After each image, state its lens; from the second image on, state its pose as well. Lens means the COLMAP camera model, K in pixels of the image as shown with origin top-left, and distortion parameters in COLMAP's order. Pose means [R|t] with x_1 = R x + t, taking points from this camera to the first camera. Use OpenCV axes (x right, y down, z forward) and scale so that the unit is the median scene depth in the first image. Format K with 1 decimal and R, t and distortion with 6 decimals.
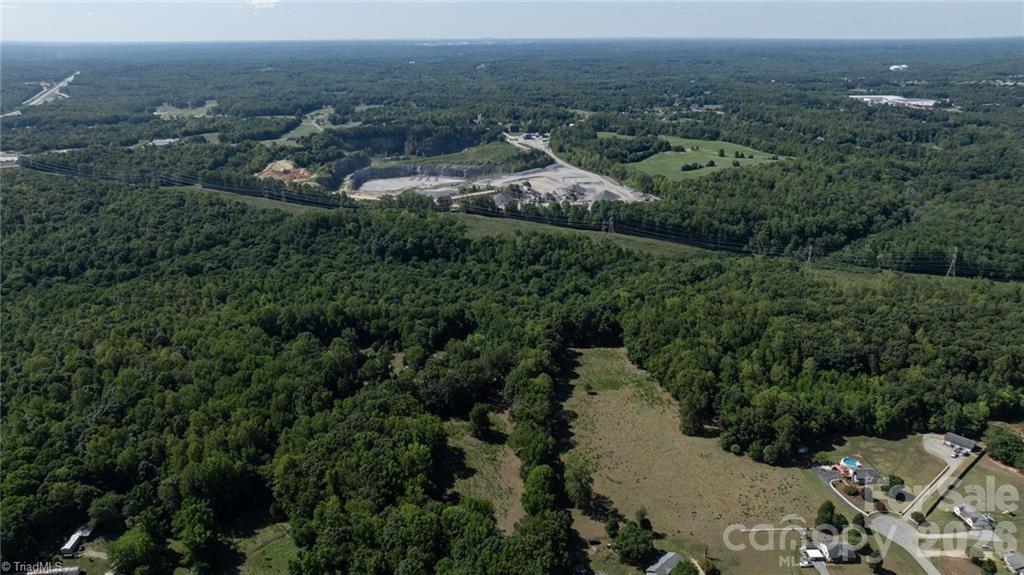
lens RADIAL K [[720.7, 0, 512.0], [0, 720.7, 287.5], [0, 0, 1]] dist [-0.039477, 0.047325]
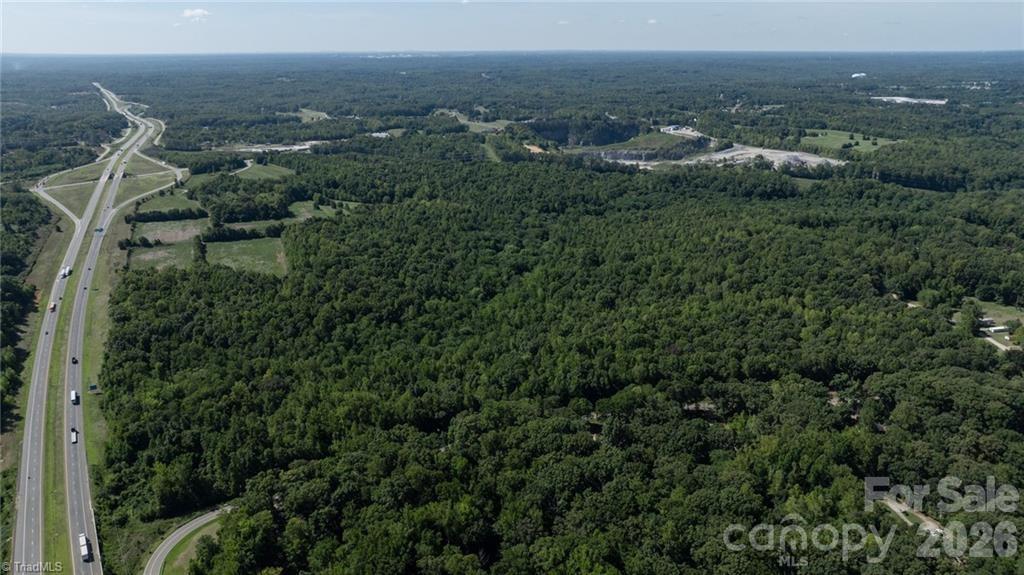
lens RADIAL K [[720.7, 0, 512.0], [0, 720.7, 287.5], [0, 0, 1]] dist [-0.039477, 0.047325]
pose [[0.992648, -0.037371, 0.115122, -0.448230], [0.039234, 0.999133, -0.013961, 0.075456], [-0.114501, 0.018375, 0.993253, -0.202271]]
